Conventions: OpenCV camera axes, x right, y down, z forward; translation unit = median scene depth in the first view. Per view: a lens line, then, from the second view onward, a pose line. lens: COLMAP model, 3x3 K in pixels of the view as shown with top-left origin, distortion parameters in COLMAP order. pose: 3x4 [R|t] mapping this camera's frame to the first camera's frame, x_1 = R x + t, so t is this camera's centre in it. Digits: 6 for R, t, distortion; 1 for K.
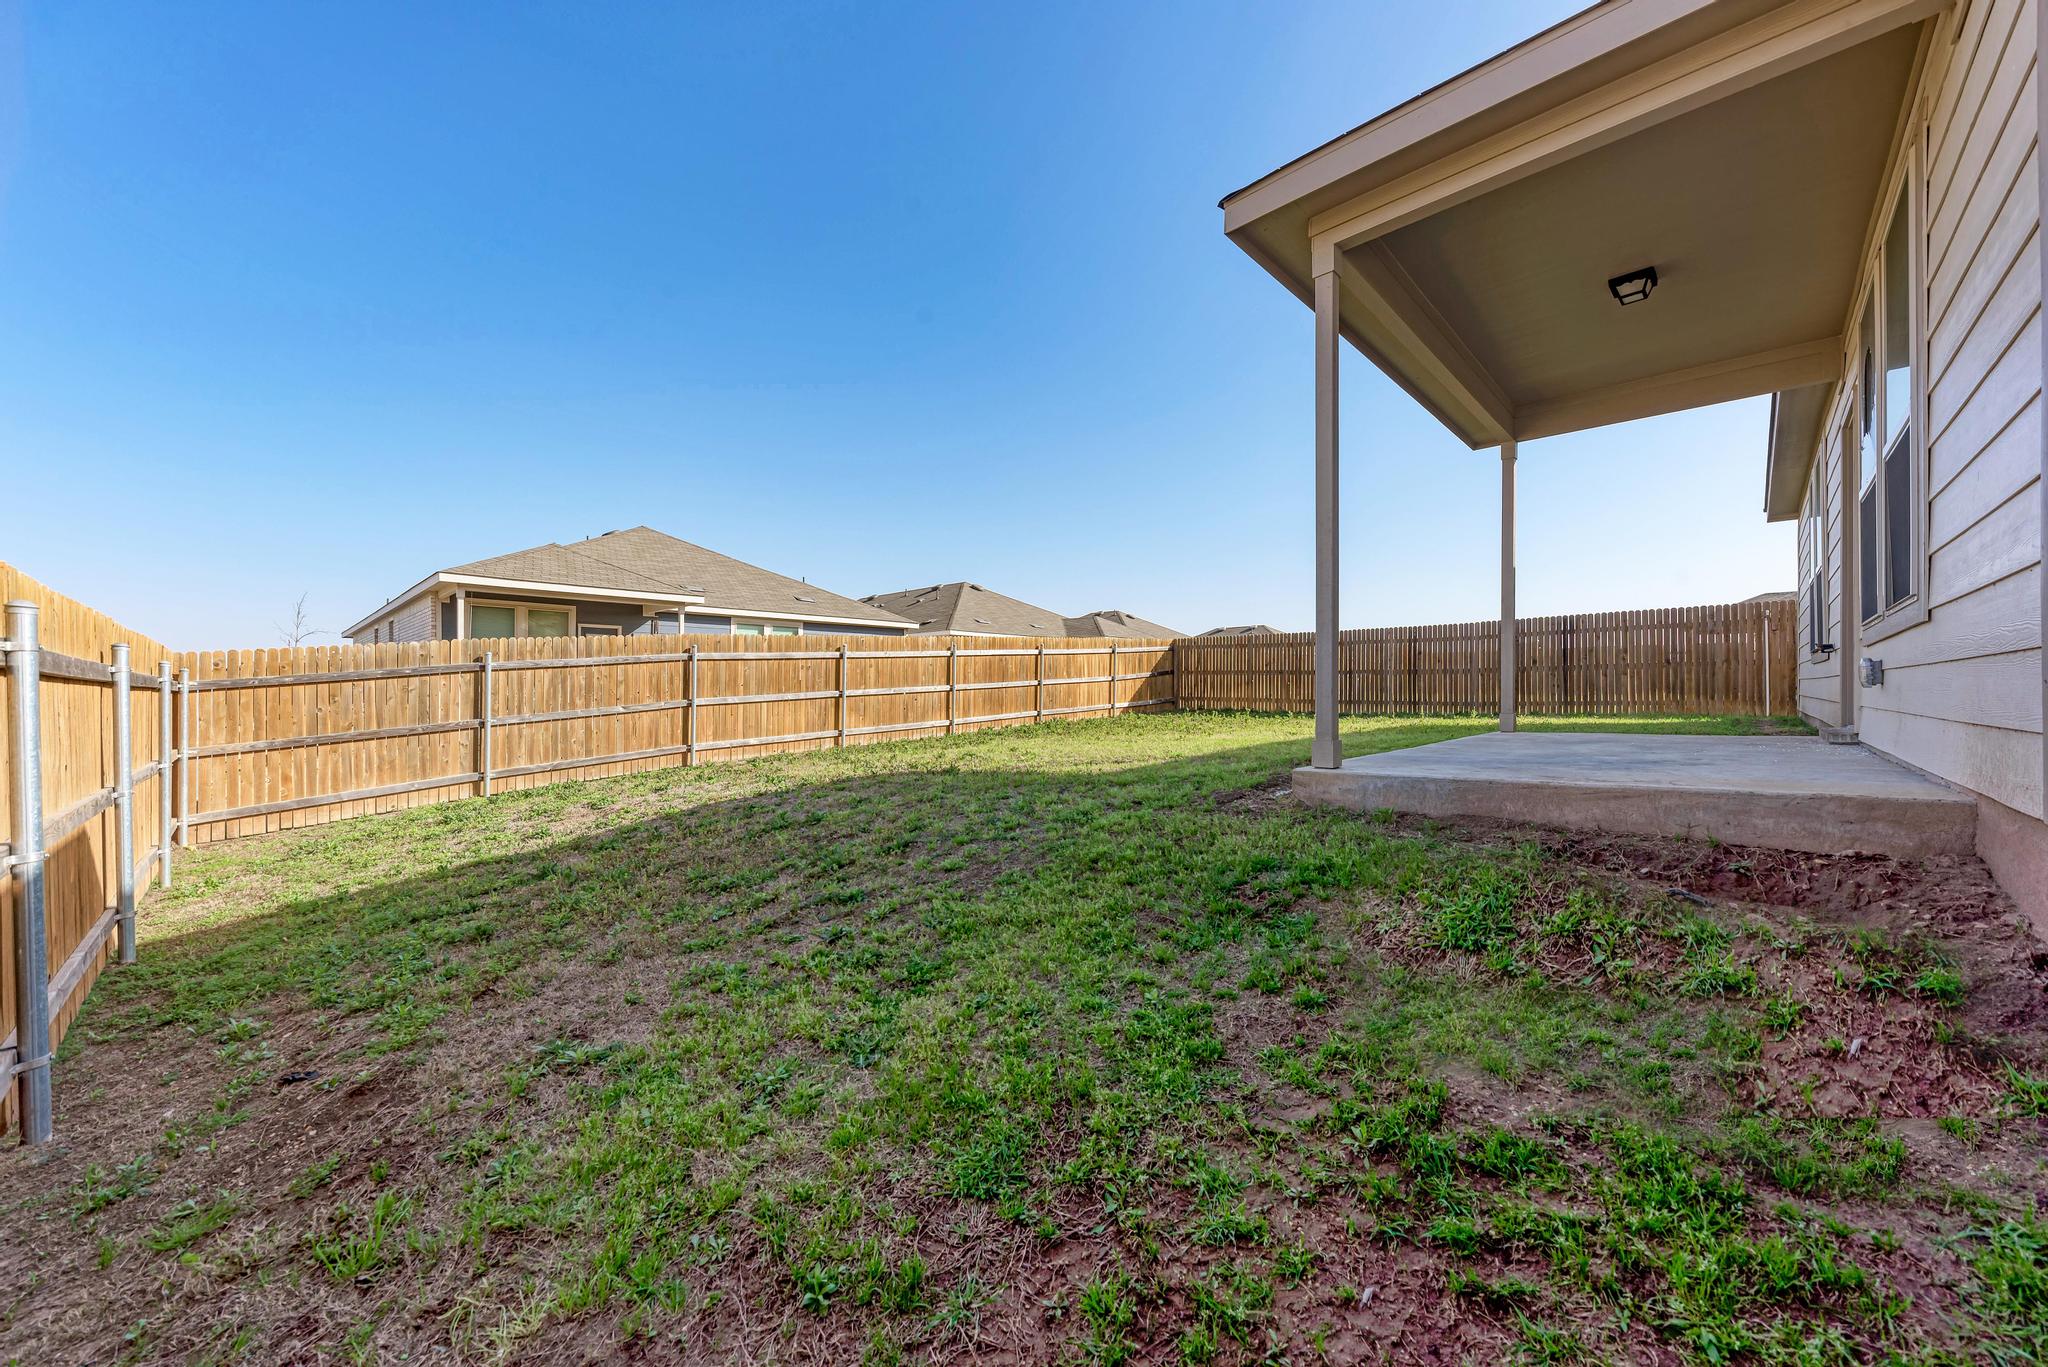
lens RADIAL K [[757.7, 0, 1031.8], [0, 757.7, 693.4], [0, 0, 1]] dist [0.001509, -0.000024]
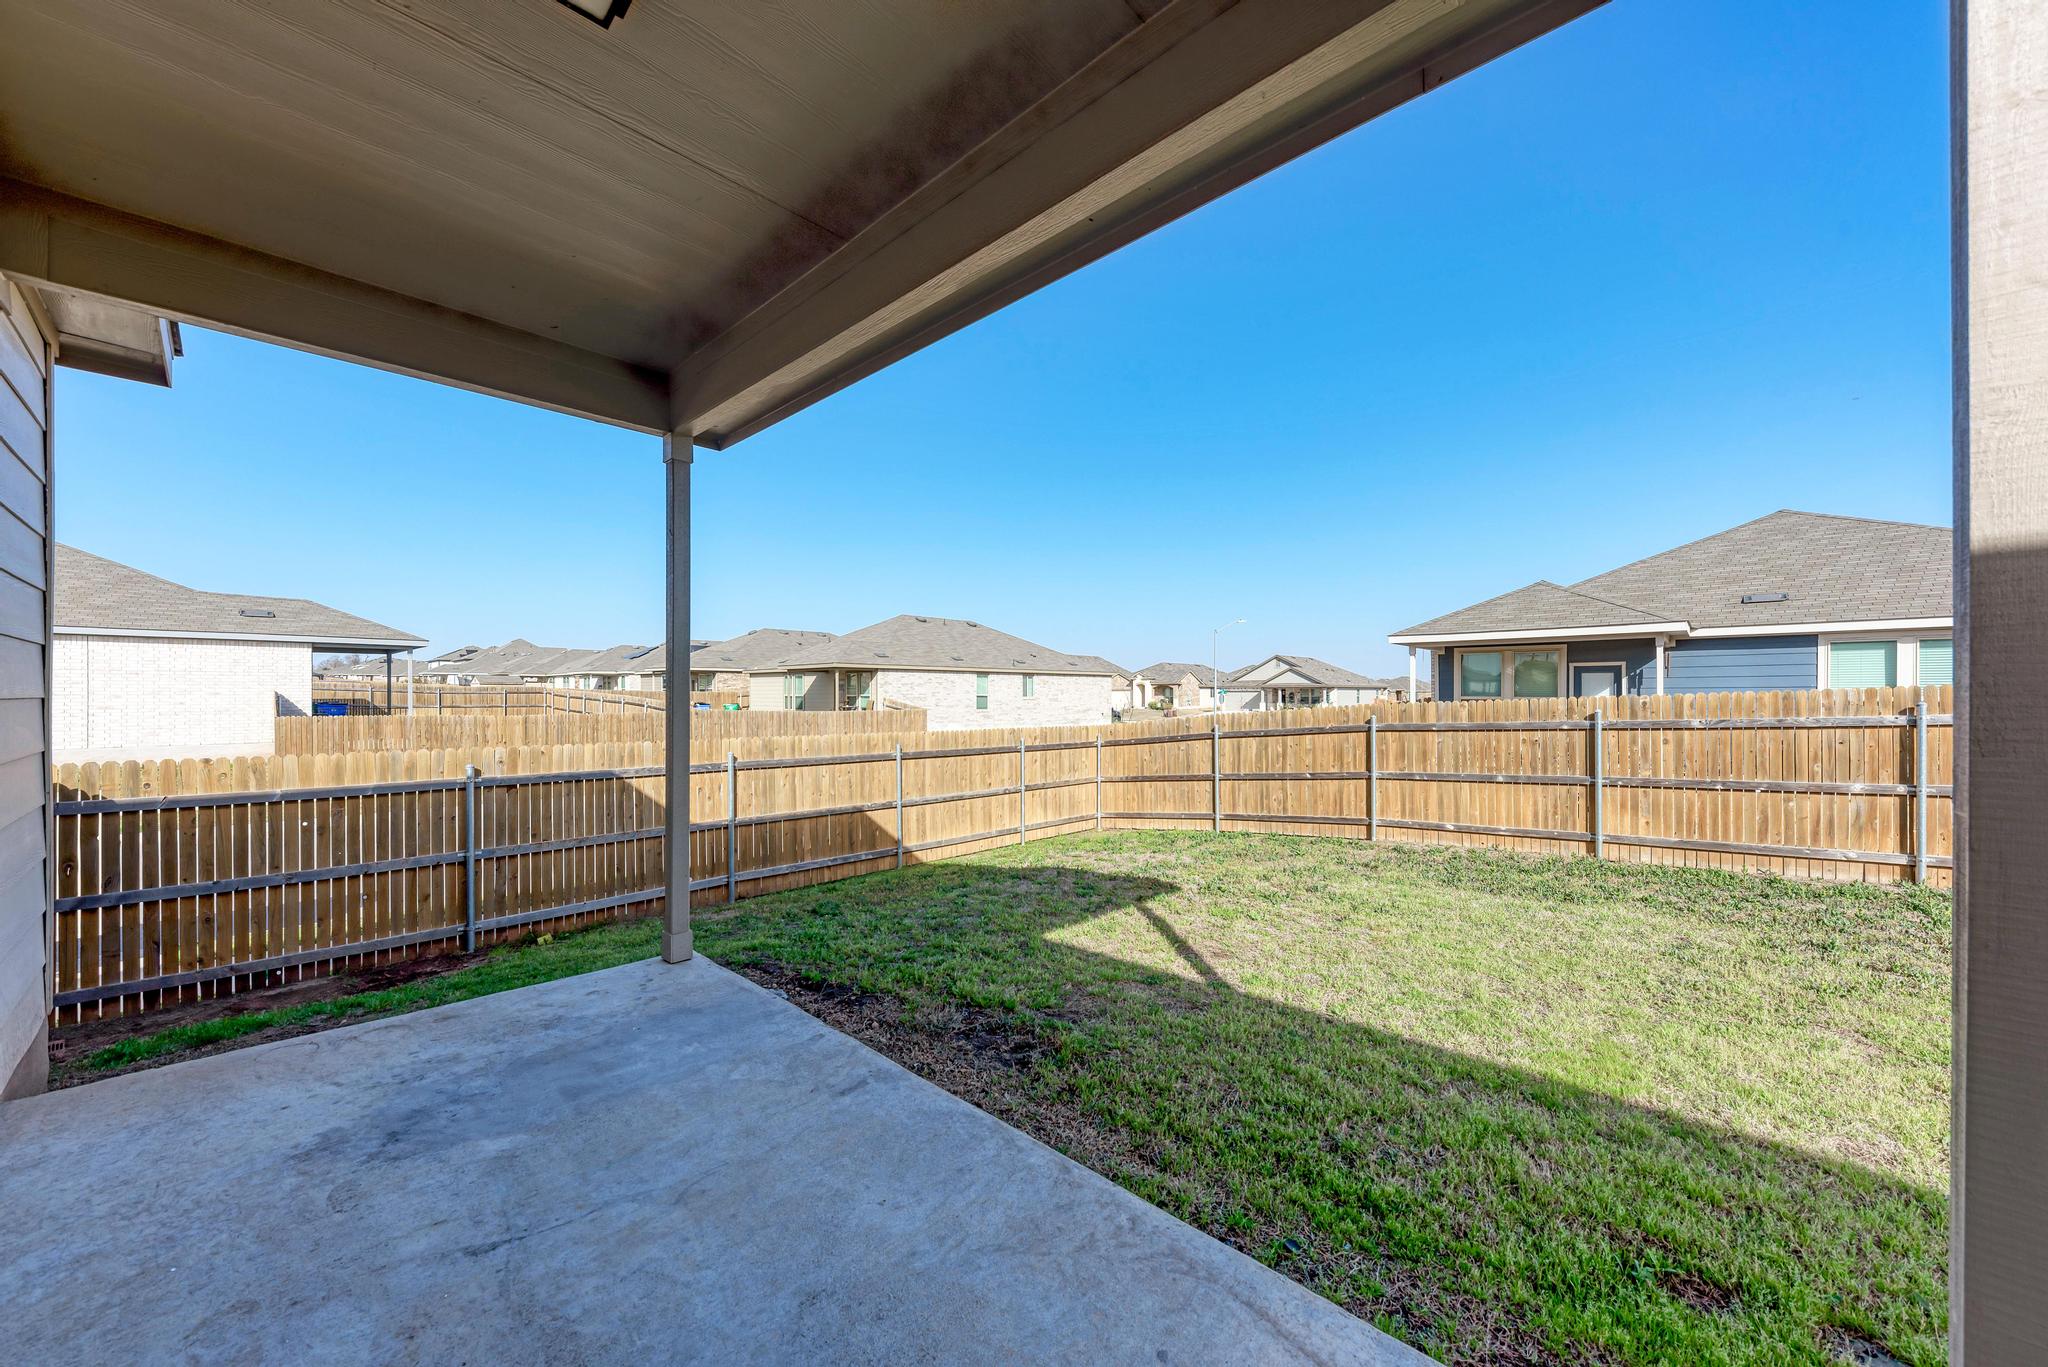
lens RADIAL K [[763.7, 0, 1024.0], [0, 763.7, 683.5], [0, 0, 1]] dist [0.007503, -0.000265]
pose [[-0.017589, -0.012354, -0.999769, 0.356888], [0.001009, 0.999923, -0.012373, -0.060954], [0.999845, -0.001226, -0.017575, 0.377902]]
